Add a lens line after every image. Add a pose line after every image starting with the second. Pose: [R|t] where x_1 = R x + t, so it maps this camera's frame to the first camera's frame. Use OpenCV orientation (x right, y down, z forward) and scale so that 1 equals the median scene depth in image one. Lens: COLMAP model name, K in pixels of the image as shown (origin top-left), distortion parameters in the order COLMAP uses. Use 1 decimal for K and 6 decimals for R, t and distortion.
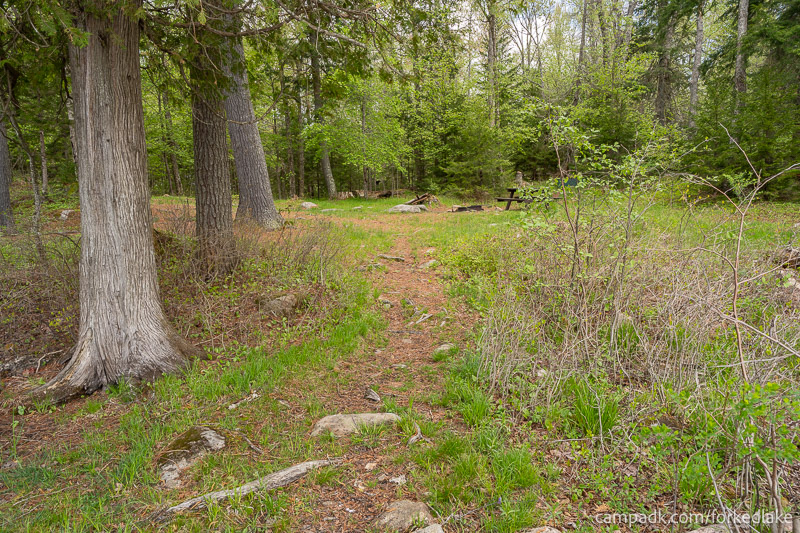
lens RADIAL K [[544.7, 0, 400.0], [0, 544.7, 266.5], [0, 0, 1]] dist [0.003574, 0.002656]
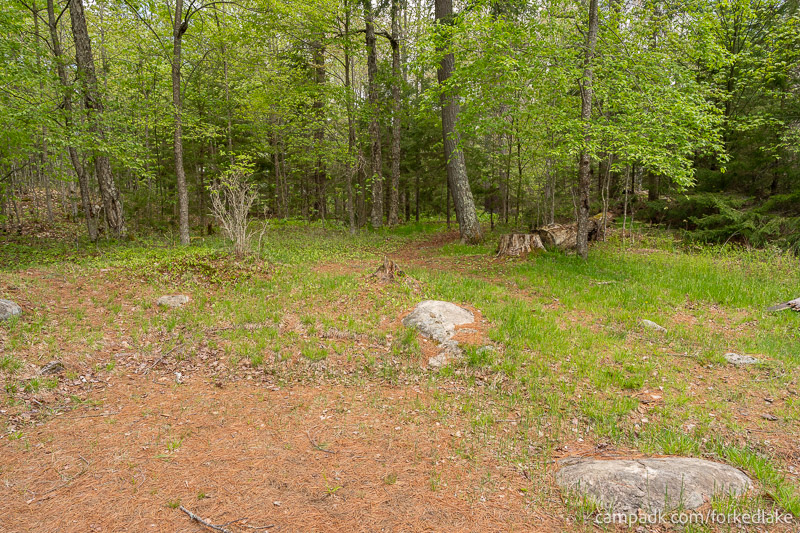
lens RADIAL K [[544.7, 0, 400.0], [0, 544.7, 266.5], [0, 0, 1]] dist [0.003574, 0.002656]
pose [[0.988587, 0.020854, -0.149200, -0.119336], [-0.019678, 0.999763, 0.009352, -0.111640], [0.149359, -0.006309, 0.988763, 0.597767]]
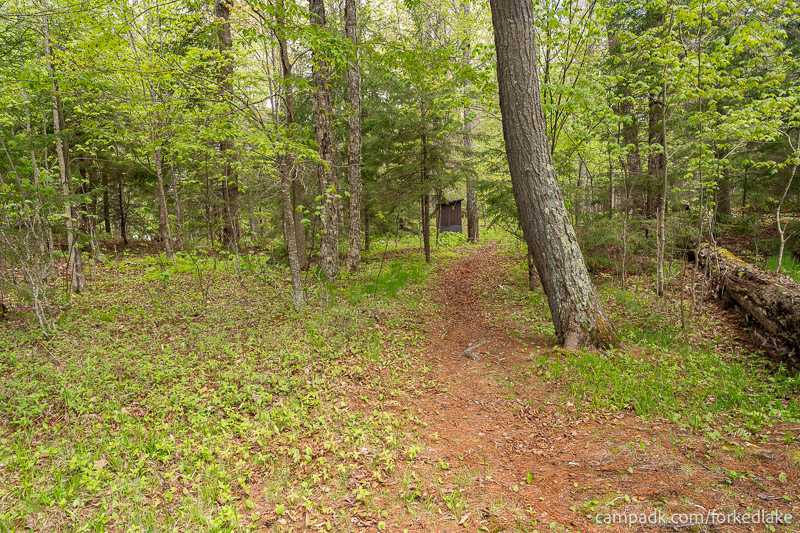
lens RADIAL K [[544.7, 0, 400.0], [0, 544.7, 266.5], [0, 0, 1]] dist [0.003574, 0.002656]
pose [[0.999944, 0.004927, 0.009325, -0.198027], [-0.004737, 0.999784, -0.020261, -0.150268], [-0.009423, 0.020216, 0.999751, 0.847250]]
